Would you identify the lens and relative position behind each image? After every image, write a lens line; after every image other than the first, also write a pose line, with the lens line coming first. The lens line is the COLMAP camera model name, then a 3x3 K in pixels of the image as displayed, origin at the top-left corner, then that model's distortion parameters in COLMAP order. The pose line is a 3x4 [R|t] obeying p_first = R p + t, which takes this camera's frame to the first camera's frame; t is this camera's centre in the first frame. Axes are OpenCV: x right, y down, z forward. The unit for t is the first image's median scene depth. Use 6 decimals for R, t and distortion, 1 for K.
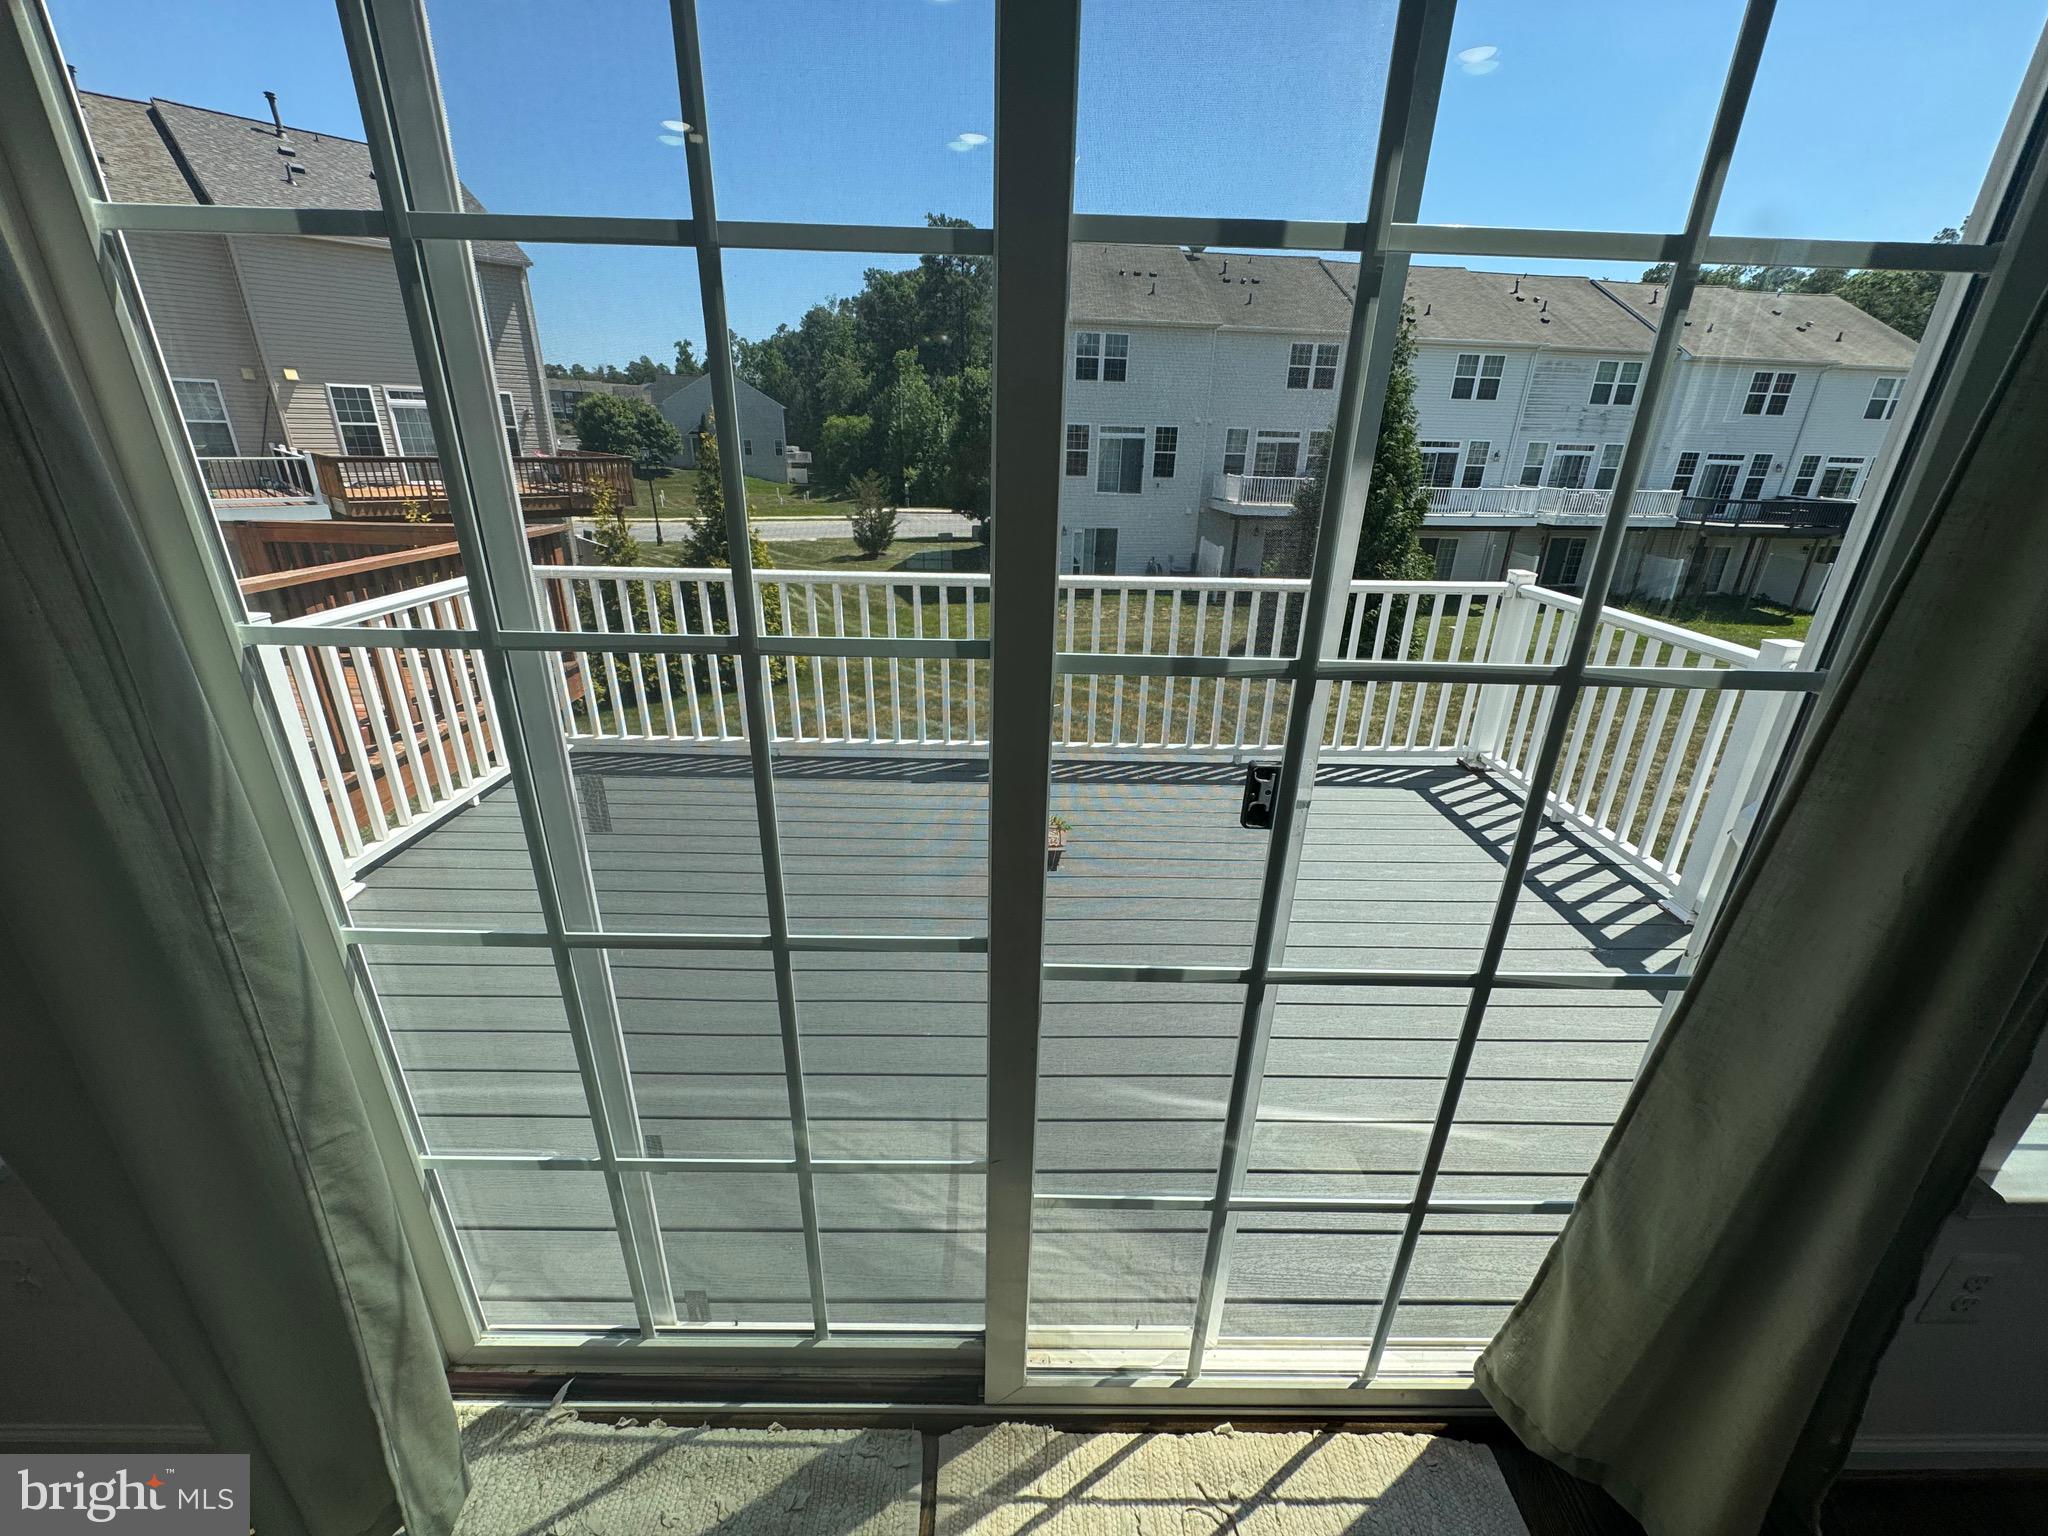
lens RADIAL K [[812.6, 0, 1024.3], [0, 812.6, 768.6], [0, 0, 1]] dist [-0.003921, 0.000309]
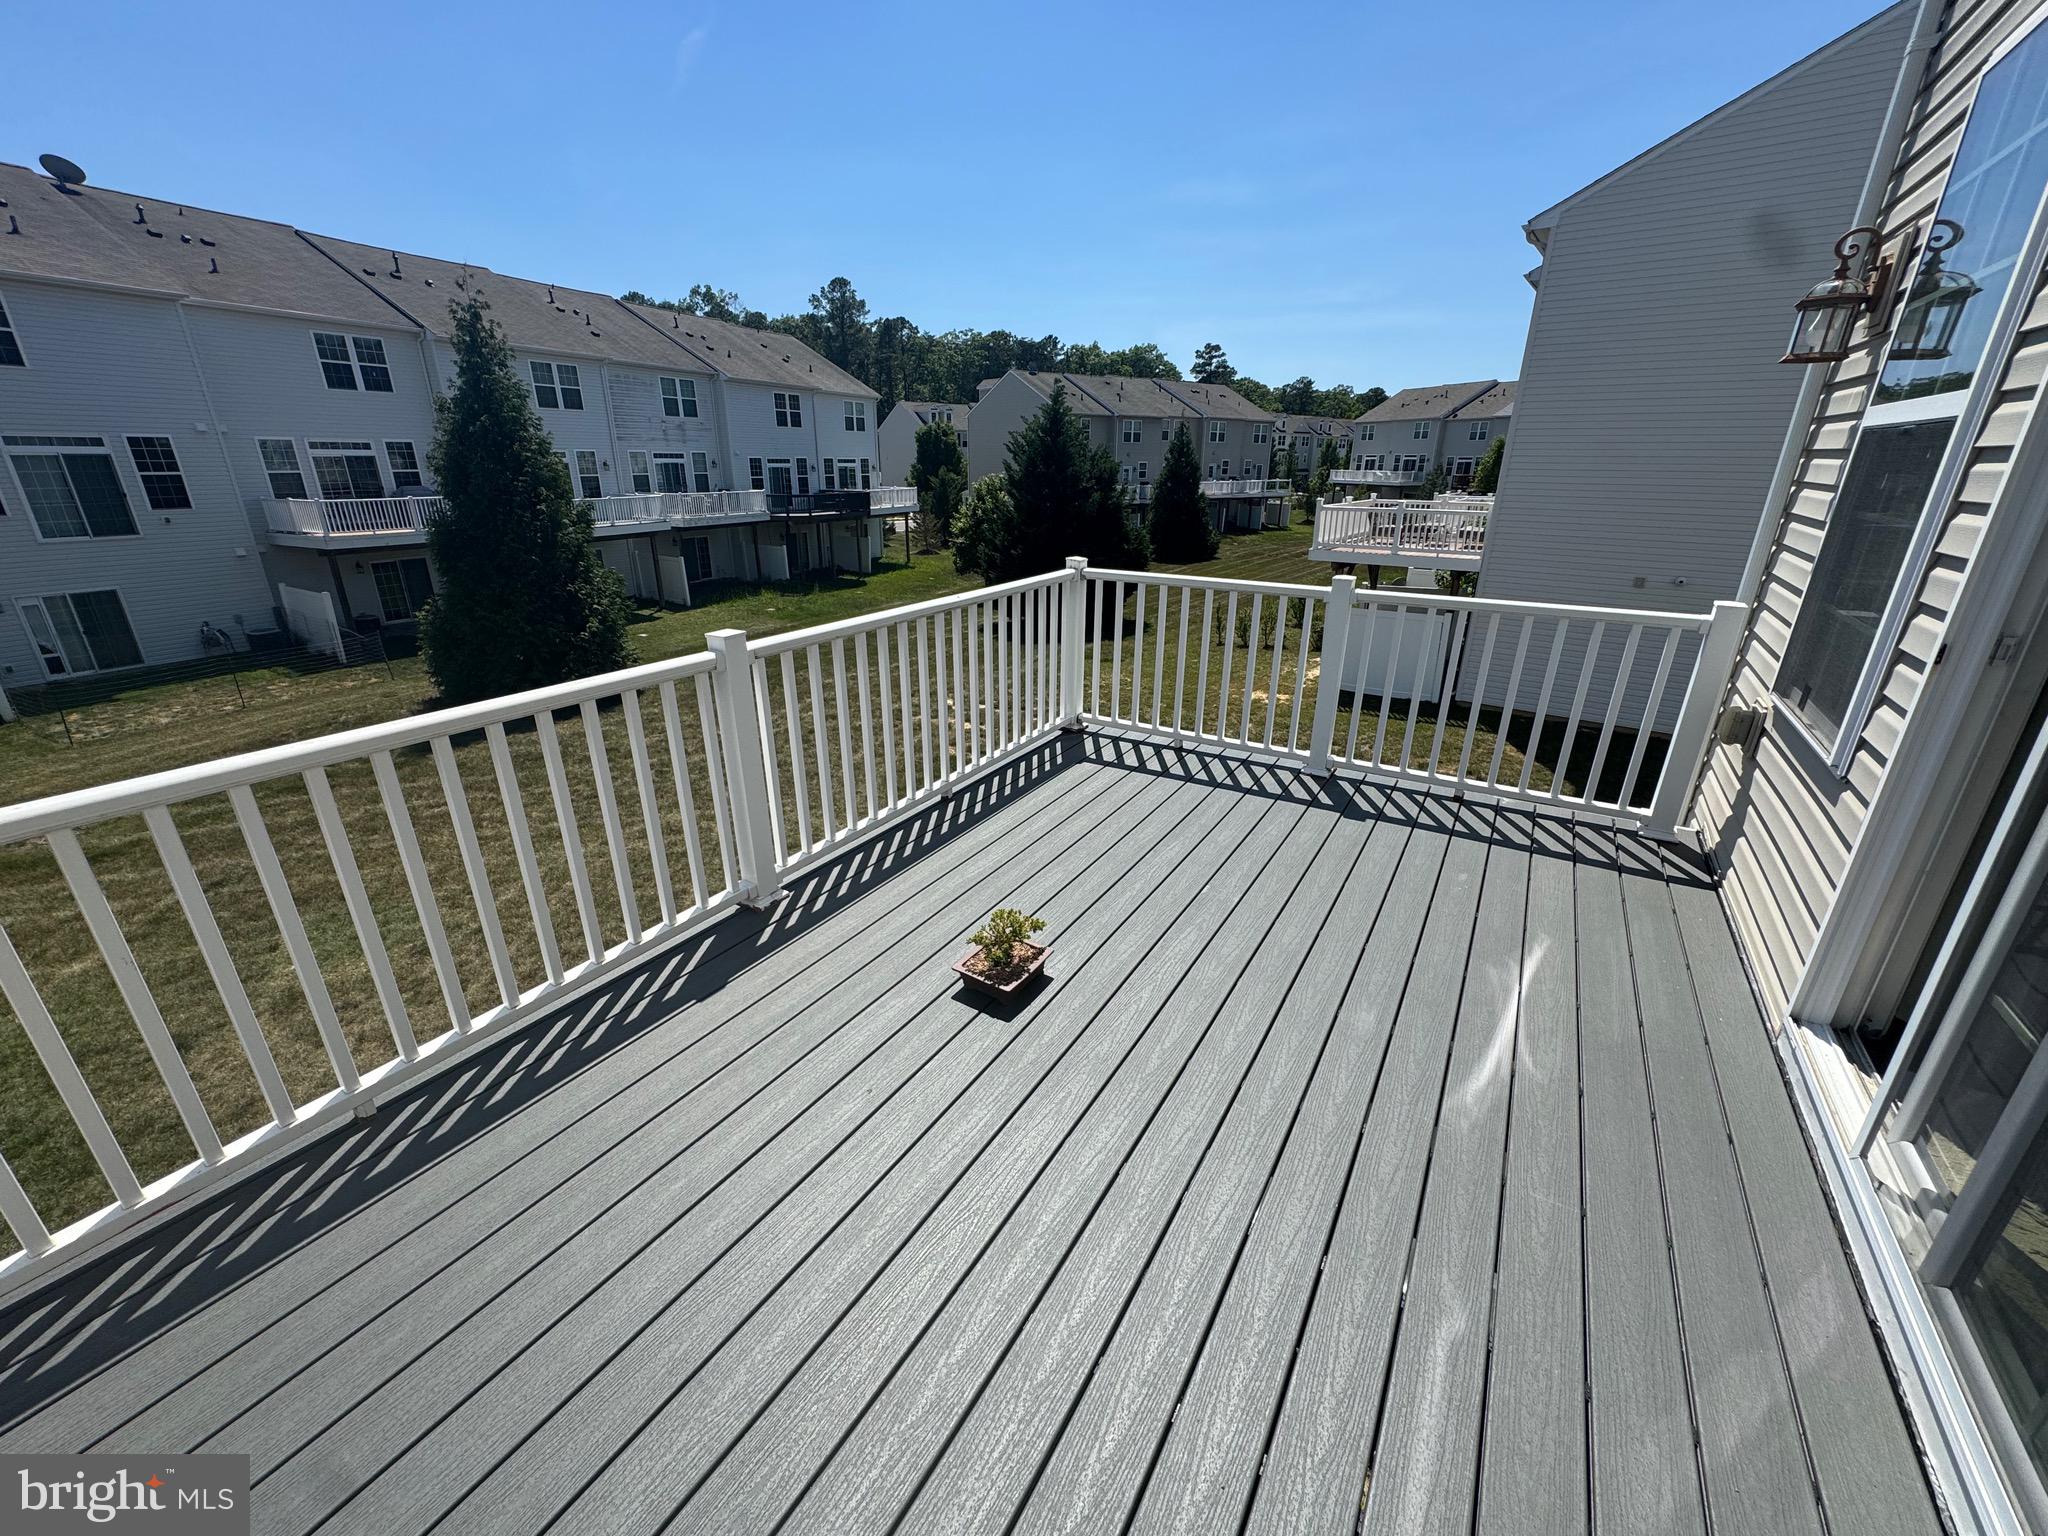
lens RADIAL K [[812.6, 0, 1028.4], [0, 812.6, 768.5], [0, 0, 1]] dist [-0.003921, 0.000309]
pose [[0.532255, -0.318118, 0.784542, -0.059371], [0.326580, 0.932139, 0.156405, -0.022347], [-0.781057, 0.172968, 0.600027, 0.054328]]
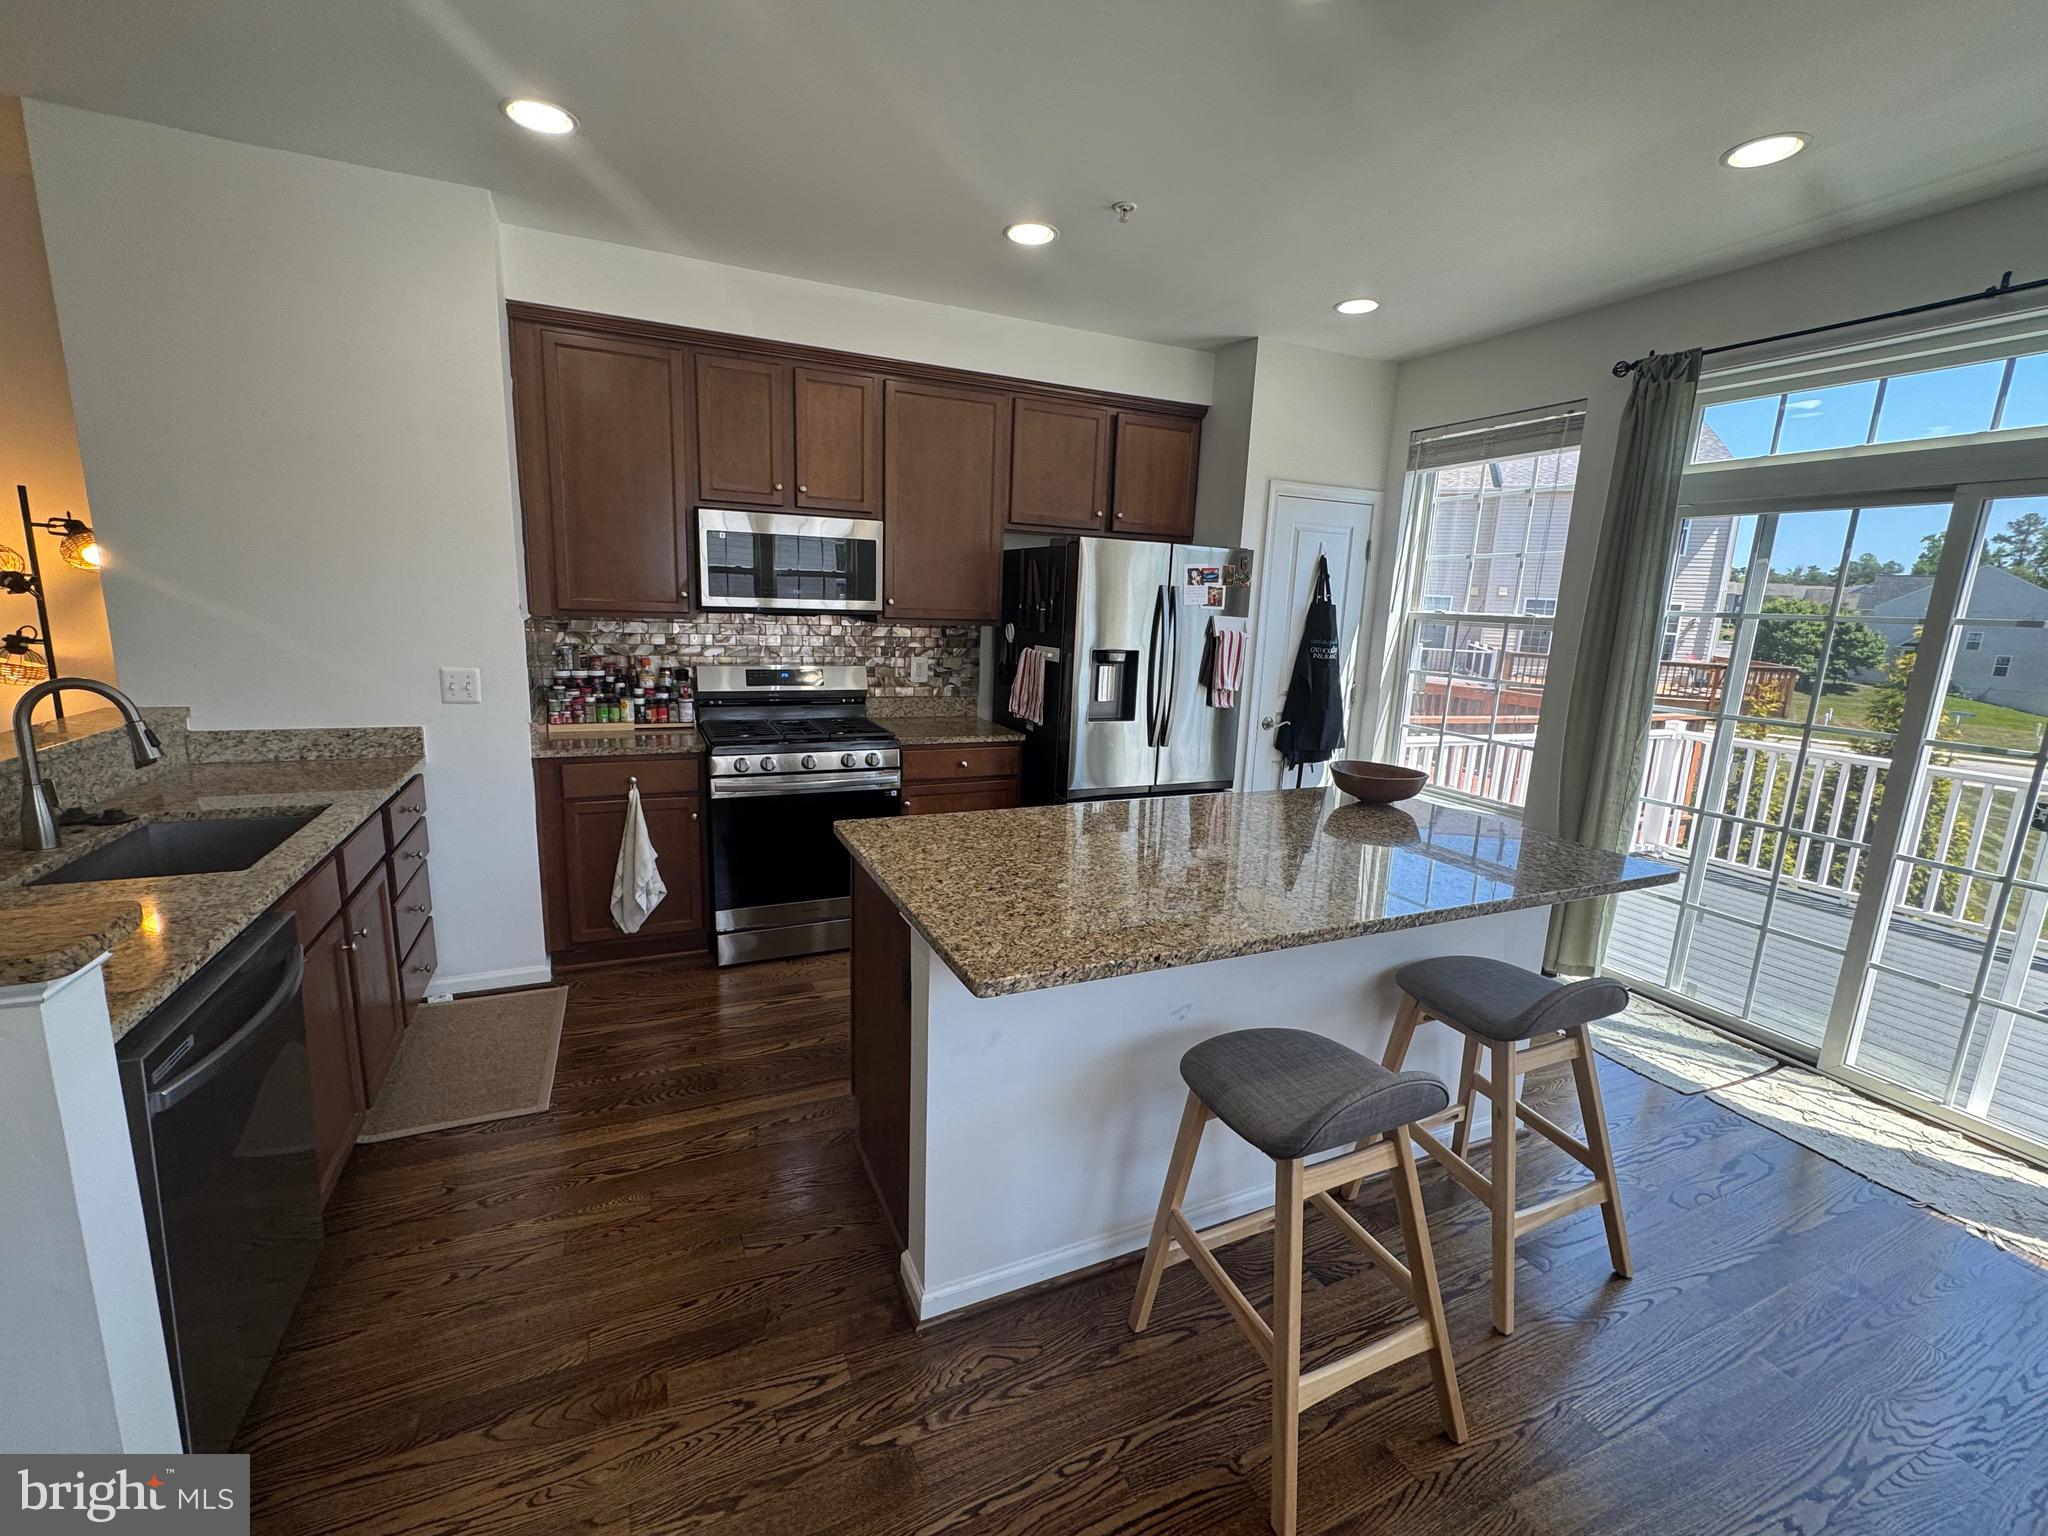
lens RADIAL K [[868.3, 0, 1023.0], [0, 868.3, 767.3], [0, 0, 1]] dist [-0.001789, 0.000707]
pose [[0.403740, 0.166927, -0.899516, 0.048510], [-0.376195, 0.926535, 0.003089, 0.036787], [0.833949, 0.337146, 0.436877, -0.097097]]
